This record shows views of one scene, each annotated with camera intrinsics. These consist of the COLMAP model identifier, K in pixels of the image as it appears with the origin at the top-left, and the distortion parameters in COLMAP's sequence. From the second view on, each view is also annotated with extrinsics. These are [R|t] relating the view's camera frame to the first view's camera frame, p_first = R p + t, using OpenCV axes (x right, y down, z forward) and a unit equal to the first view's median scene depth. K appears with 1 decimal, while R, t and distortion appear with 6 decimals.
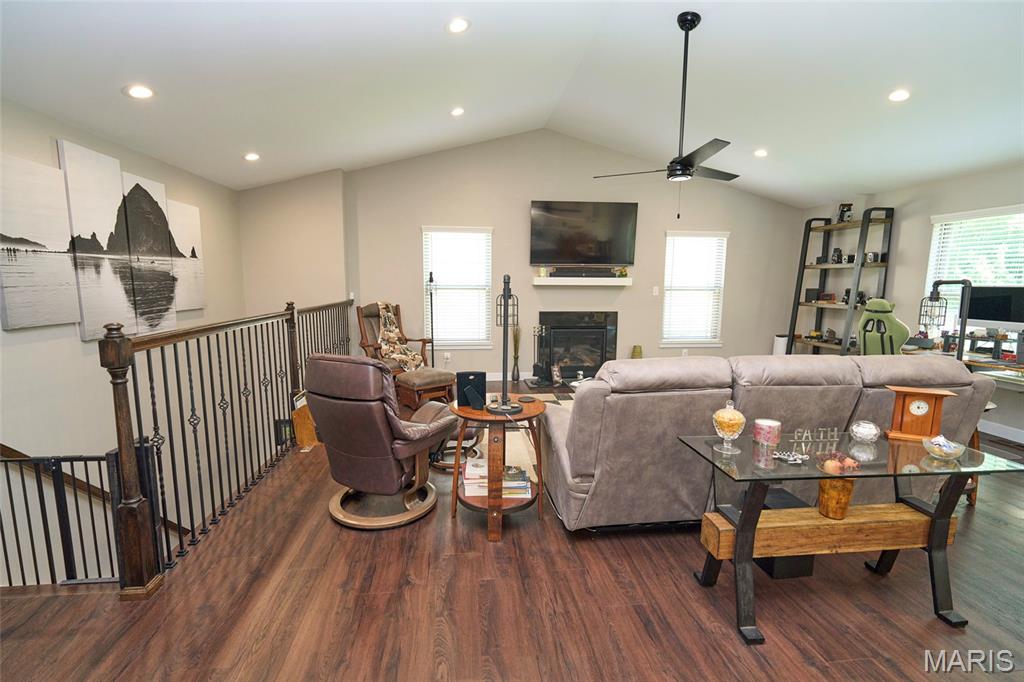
lens RADIAL K [[452.3, 0, 508.8], [0, 452.3, 341.6], [0, 0, 1]] dist [-0.010983, 0.001778]
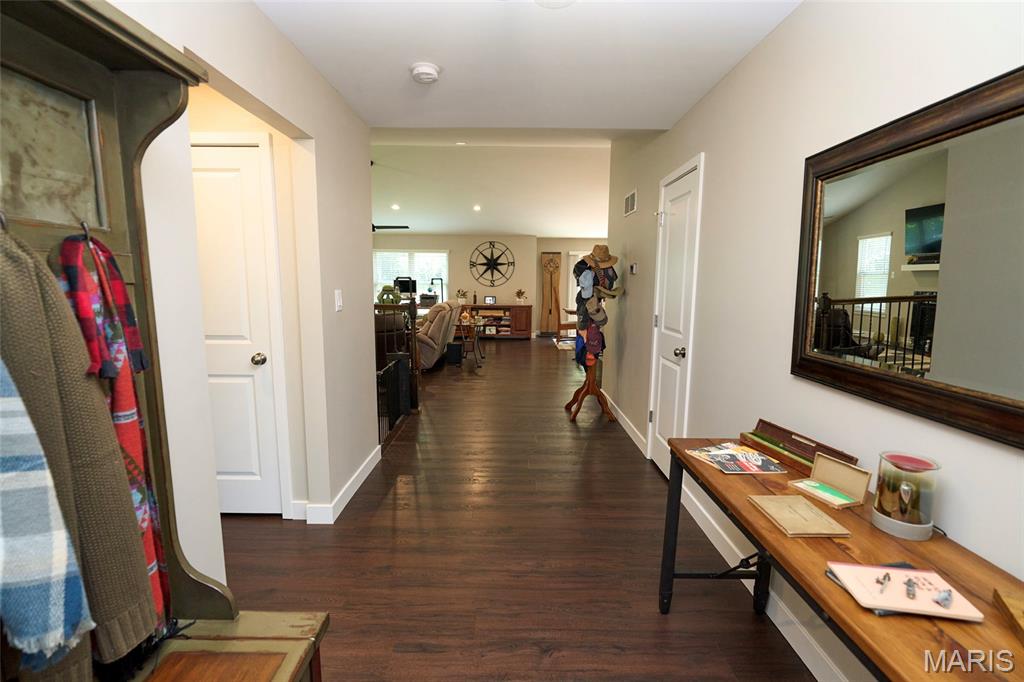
lens RADIAL K [[452.3, 0, 511.7], [0, 452.3, 341.8], [0, 0, 1]] dist [-0.010983, 0.001778]
pose [[0.101954, -0.137515, 0.985238, -1.439748], [0.120913, 0.984769, 0.124938, -0.017755], [-0.987414, 0.106390, 0.117029, 0.087605]]
